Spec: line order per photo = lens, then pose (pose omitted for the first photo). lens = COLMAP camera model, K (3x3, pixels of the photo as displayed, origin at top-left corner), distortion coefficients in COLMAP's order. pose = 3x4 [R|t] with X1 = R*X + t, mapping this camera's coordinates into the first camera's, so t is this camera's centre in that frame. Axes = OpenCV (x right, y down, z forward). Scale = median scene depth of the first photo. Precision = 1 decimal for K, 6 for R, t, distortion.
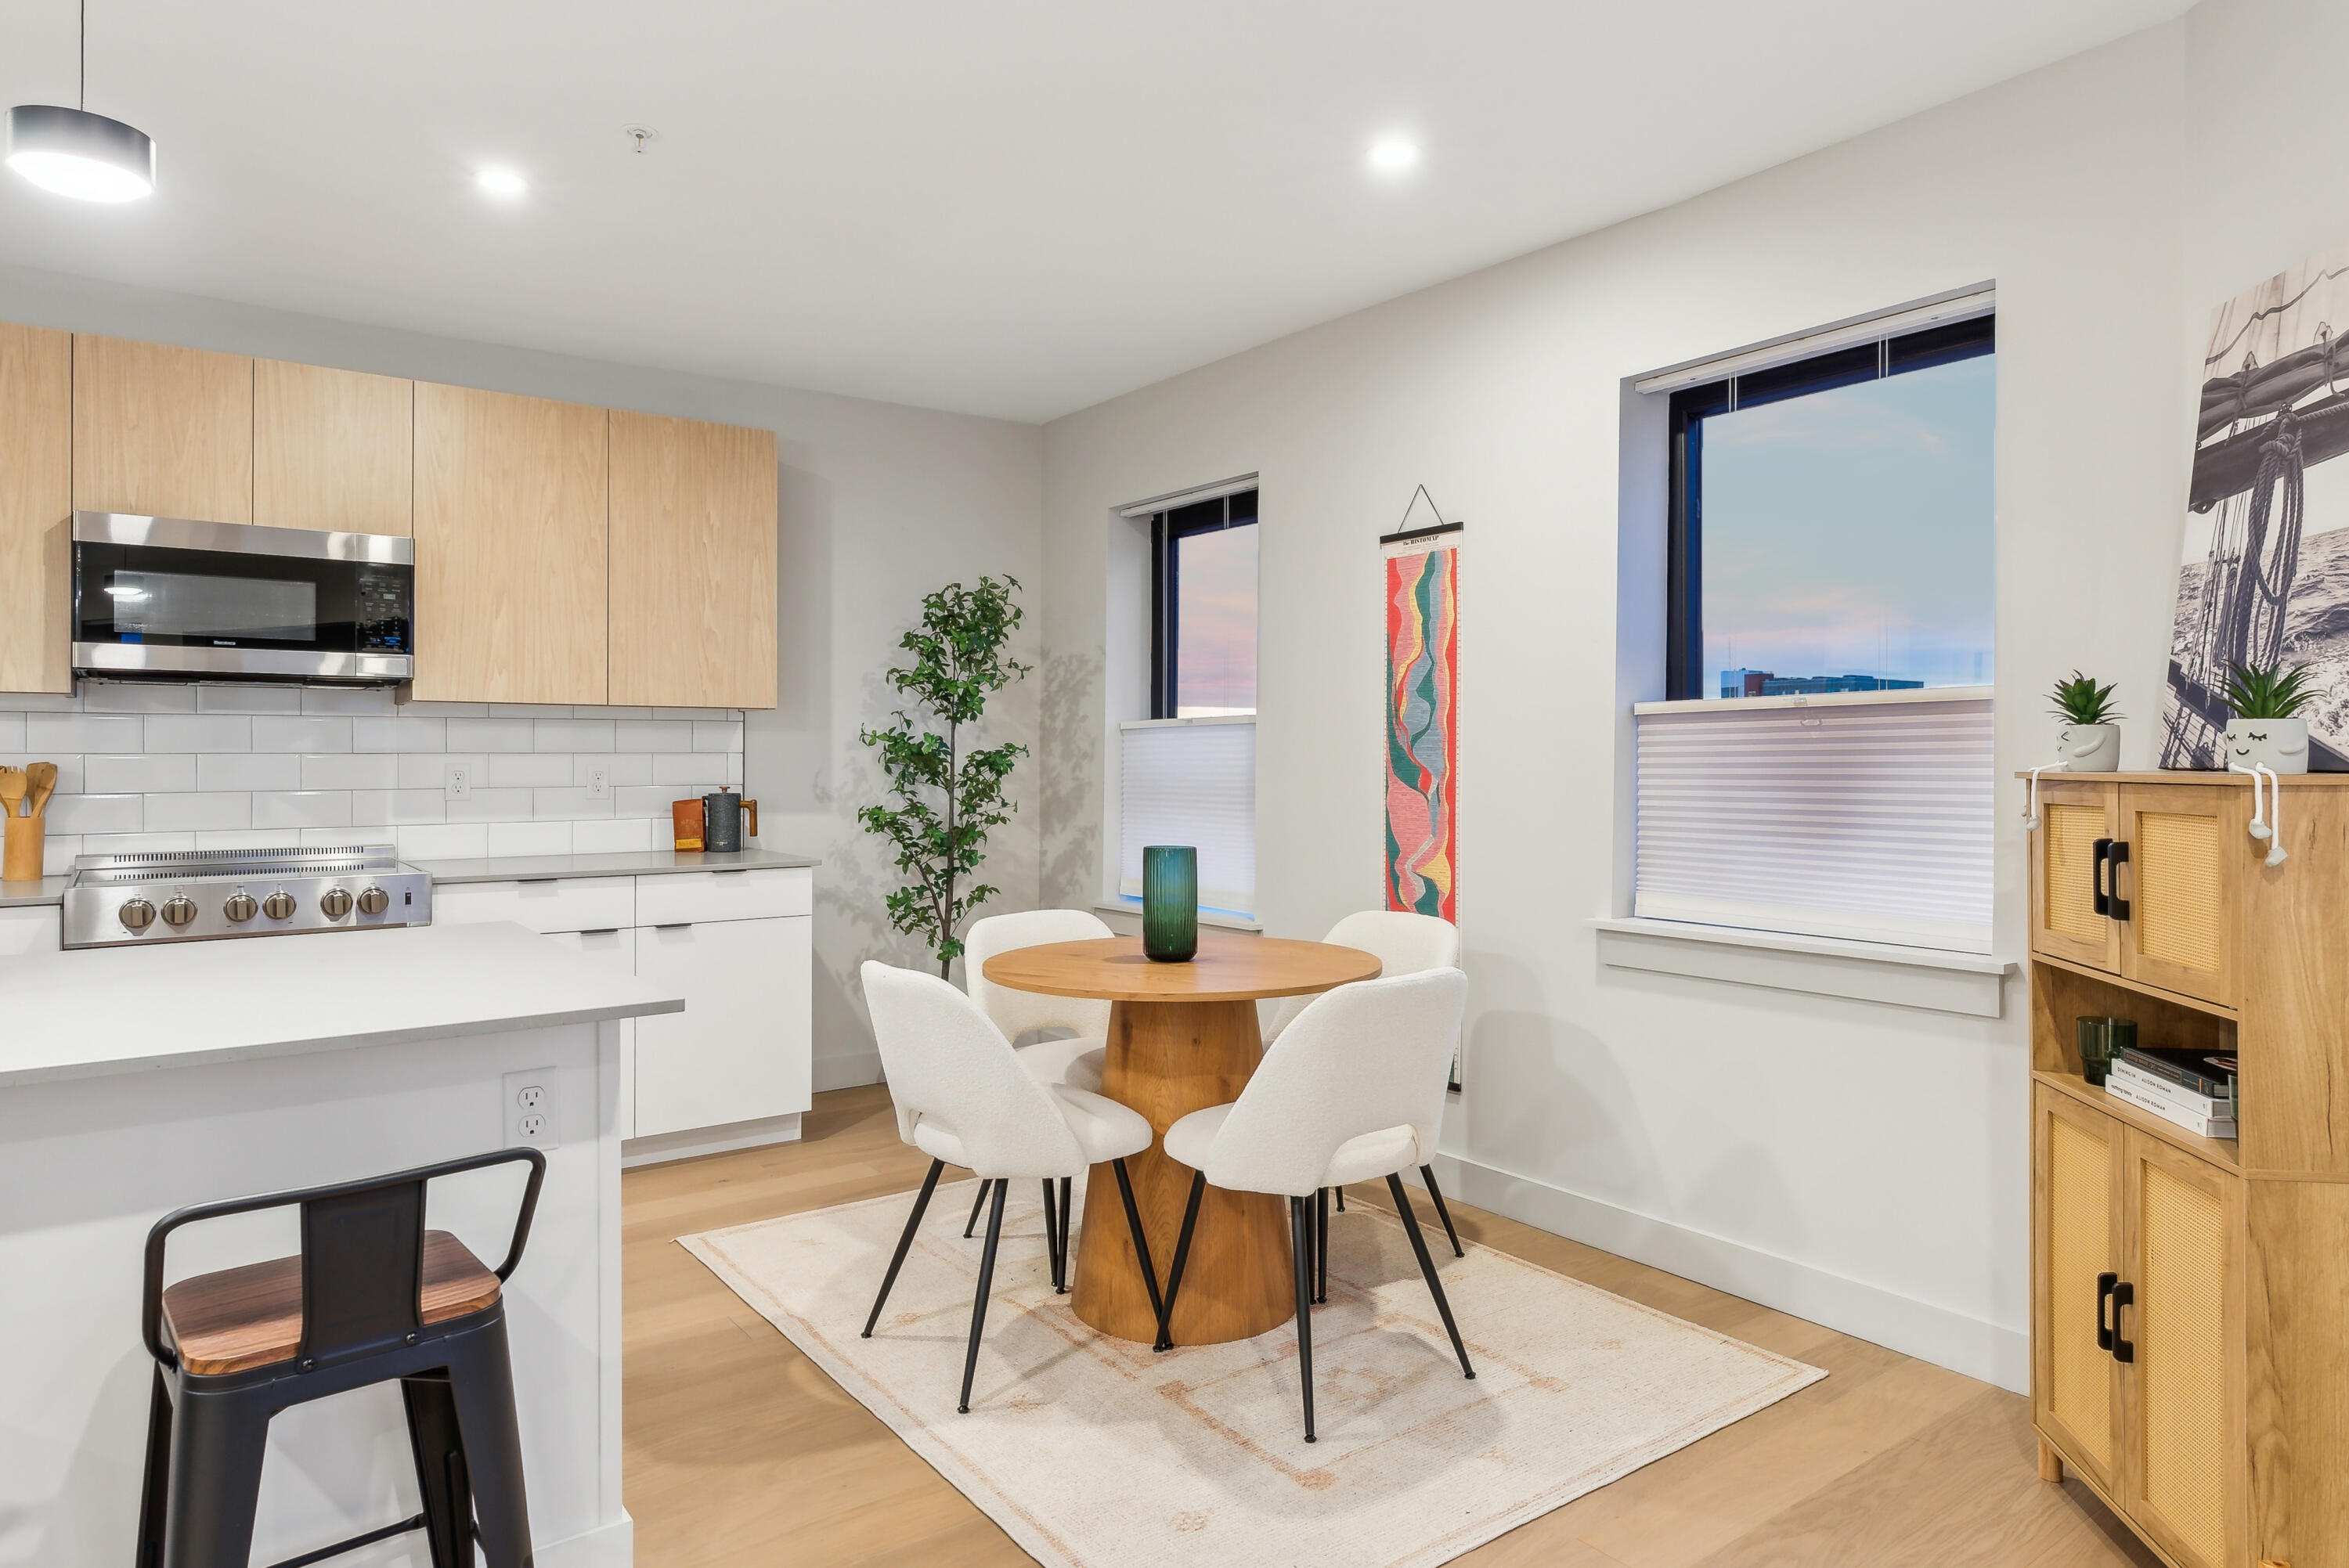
lens RADIAL K [[1384.4, 0, 1162.9], [0, 1384.4, 751.6], [0, 0, 1]] dist [-0.002073, 0.002896]
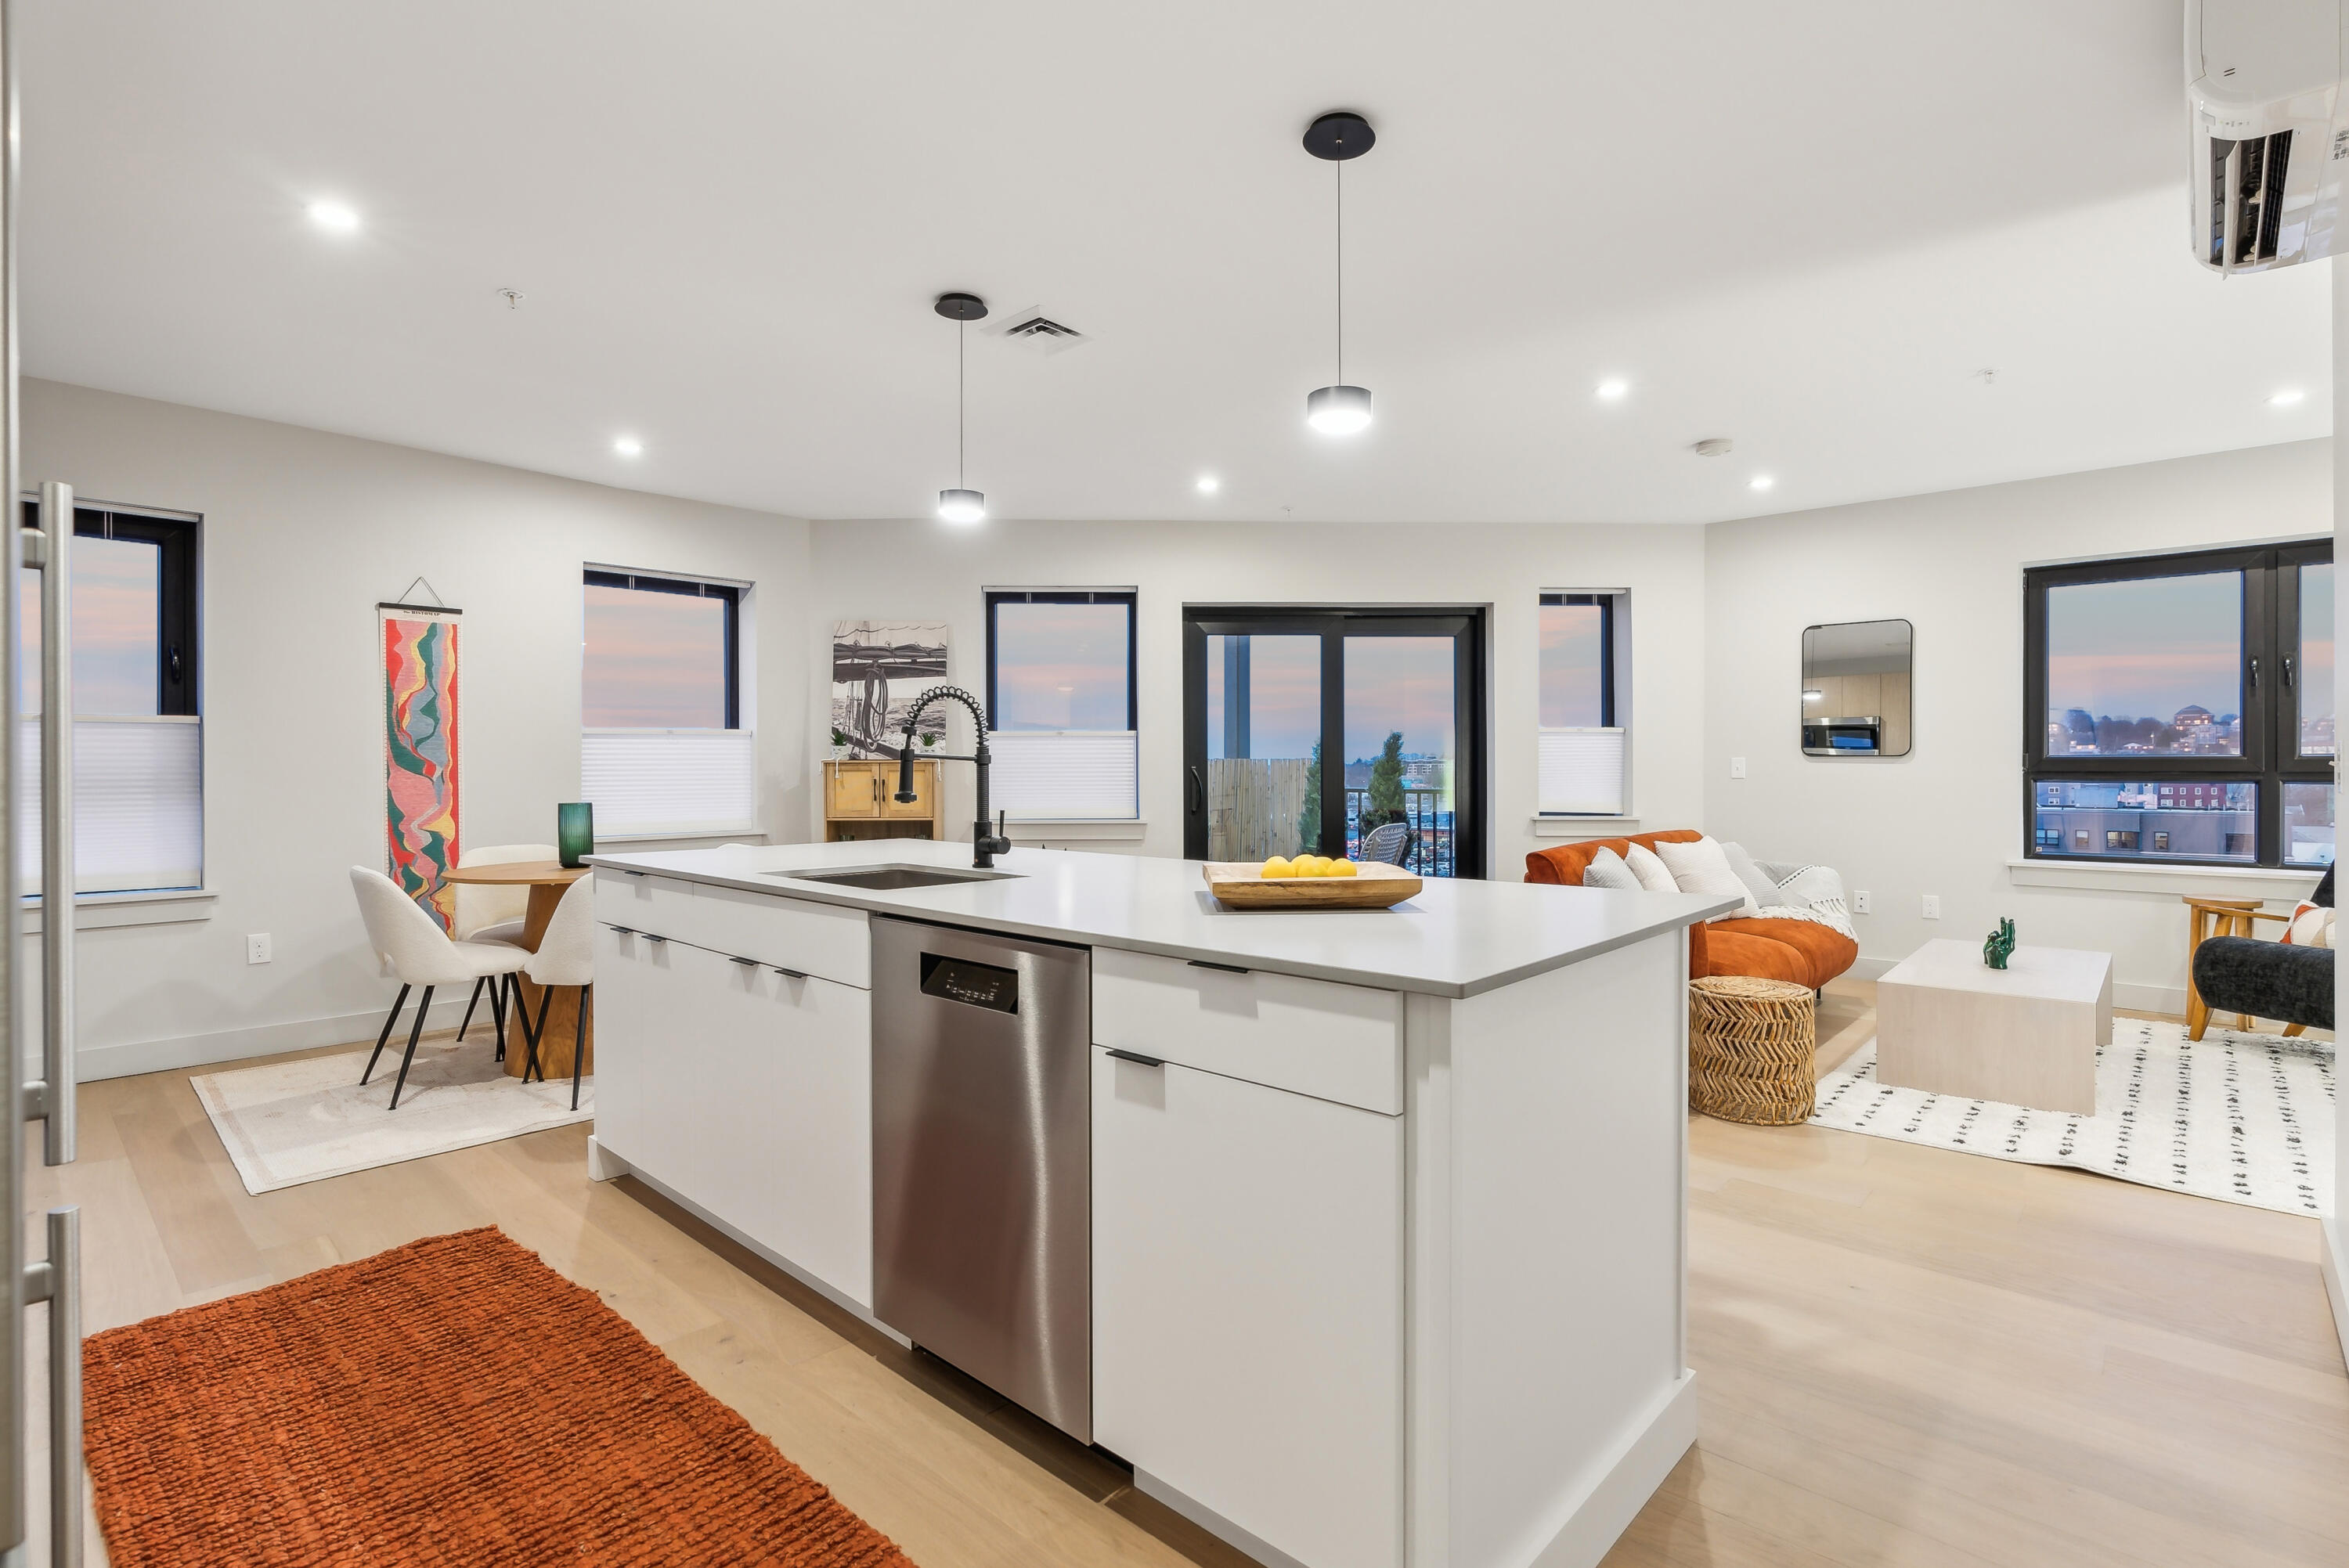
lens RADIAL K [[1111.5, 0, 1169.5], [0, 1111.5, 779.3], [0, 0, 1]] dist [-0.011808, 0.006090]
pose [[-0.180276, -0.007131, 0.983590, -1.190283], [-0.001087, 0.999975, 0.007050, 0.022823], [-0.983616, 0.000201, -0.180279, 0.411083]]
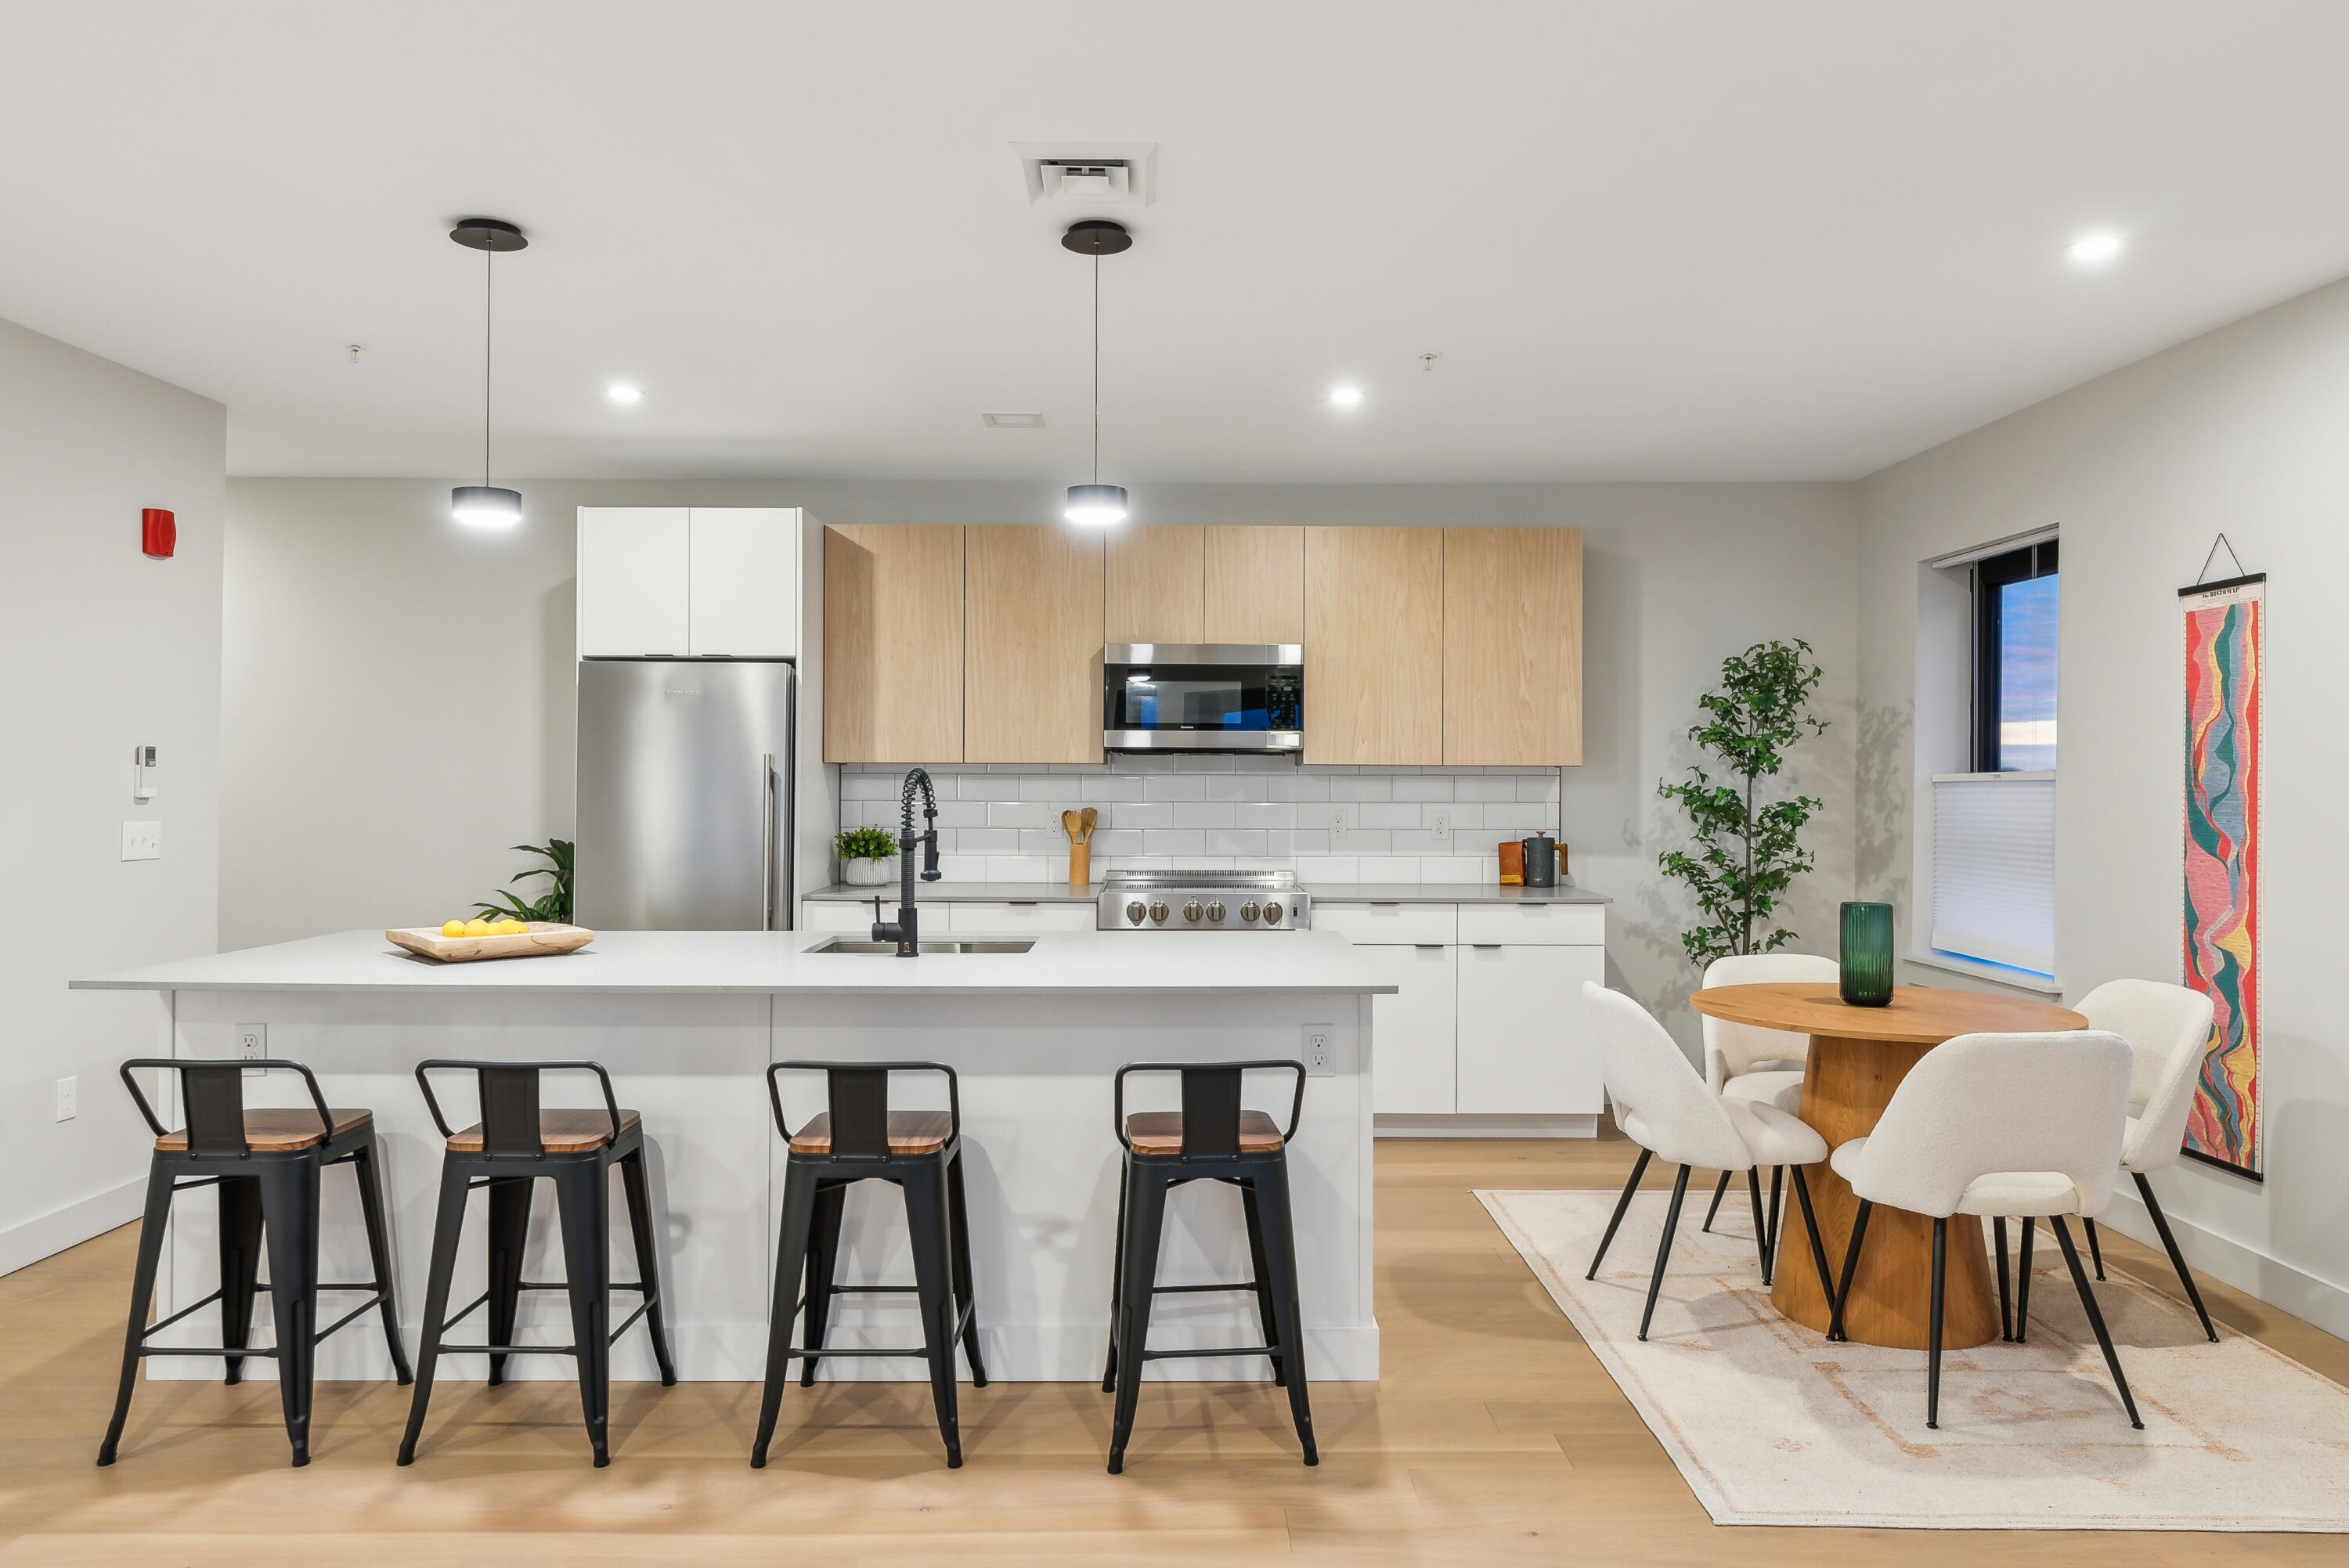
lens RADIAL K [[1452.5, 0, 1194.2], [0, 1452.5, 769.6], [0, 0, 1]] dist [-0.000106, 0.007435]
pose [[0.815197, -0.000340, -0.579184, 0.193037], [-0.002315, 0.999990, -0.003845, -0.026972], [0.579180, 0.004476, 0.815188, -0.216669]]
